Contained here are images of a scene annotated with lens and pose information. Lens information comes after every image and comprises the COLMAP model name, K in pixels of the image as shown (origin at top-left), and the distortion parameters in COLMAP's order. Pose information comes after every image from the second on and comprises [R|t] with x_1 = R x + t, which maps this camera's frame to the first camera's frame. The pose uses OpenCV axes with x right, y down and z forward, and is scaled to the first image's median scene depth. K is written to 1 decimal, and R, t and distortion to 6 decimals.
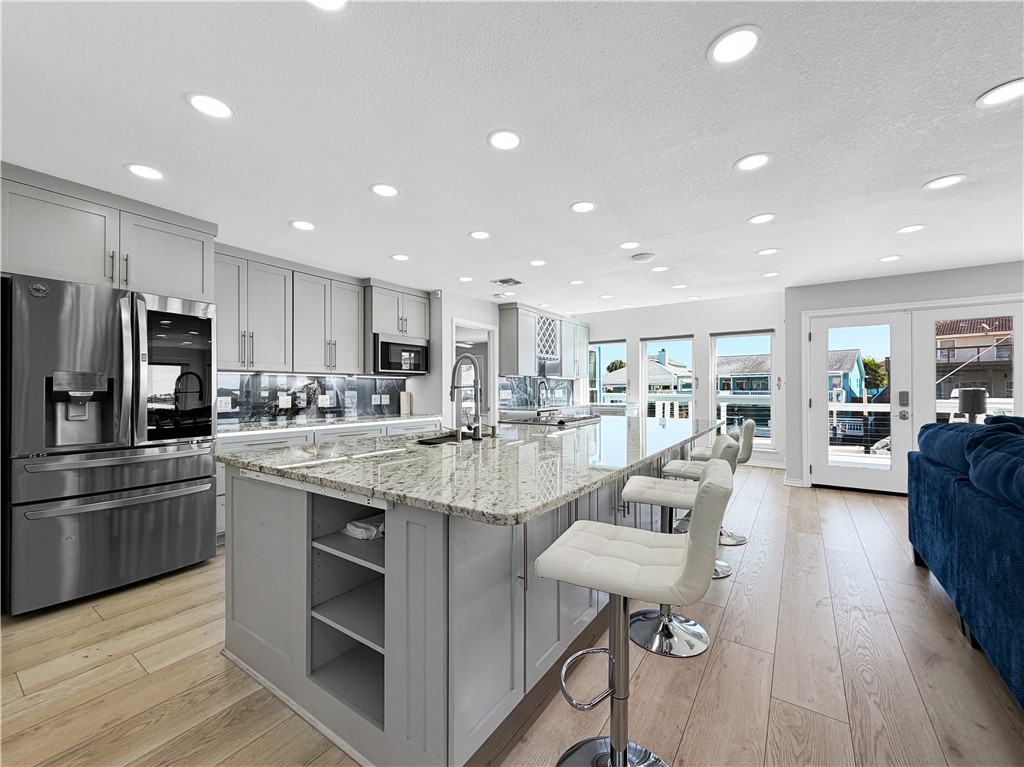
lens RADIAL K [[426.1, 0, 514.8], [0, 426.1, 385.8], [0, 0, 1]] dist [-0.012099, -0.000077]
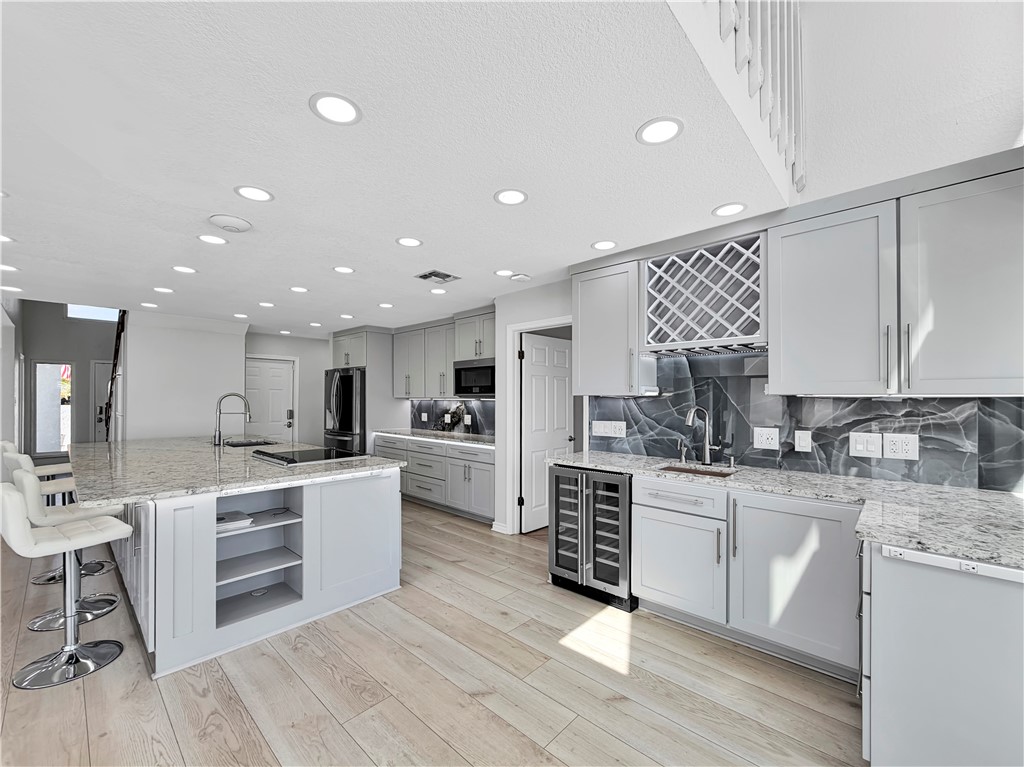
lens RADIAL K [[425.6, 0, 503.5], [0, 425.6, 392.3], [0, 0, 1]] dist [0.000990, 0.000085]
pose [[-0.172391, -0.010343, -0.984974, 0.566634], [0.005654, 0.999918, -0.011489, -0.022328], [0.985012, -0.007549, -0.172318, 0.994557]]
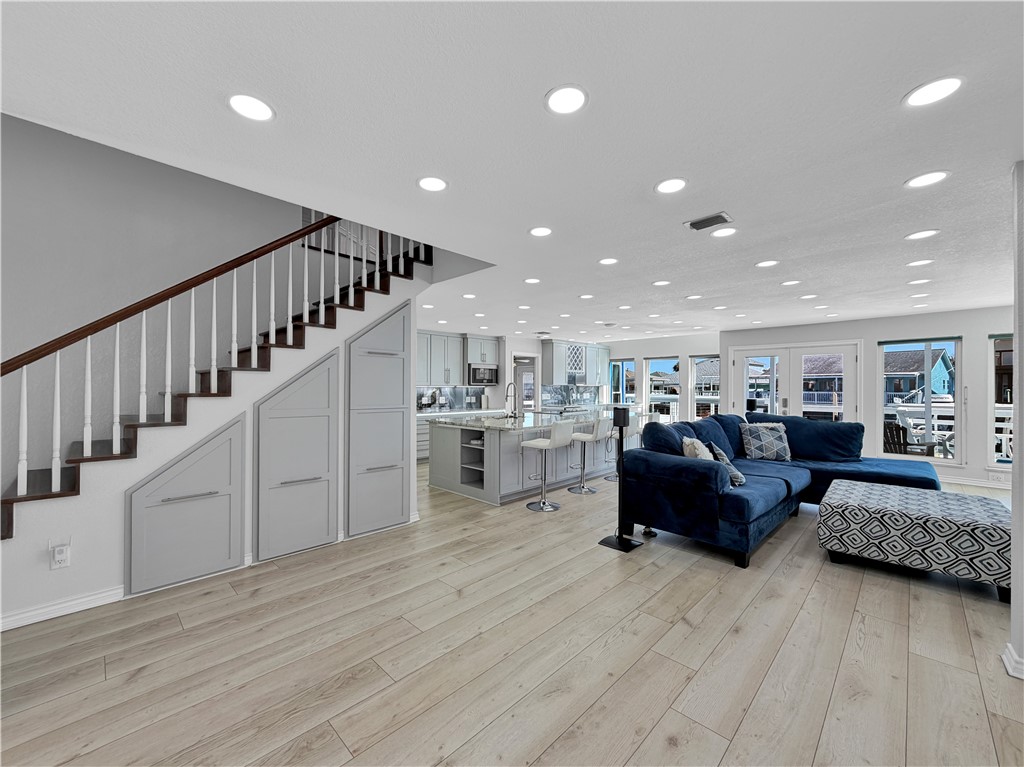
lens RADIAL K [[426.1, 0, 514.8], [0, 426.1, 385.8], [0, 0, 1]] dist [-0.012099, -0.000077]
pose [[0.986322, 0.007050, -0.164682, 0.128191], [-0.005941, 0.999956, 0.007226, -0.031701], [0.164725, -0.006148, 0.986320, -0.590780]]
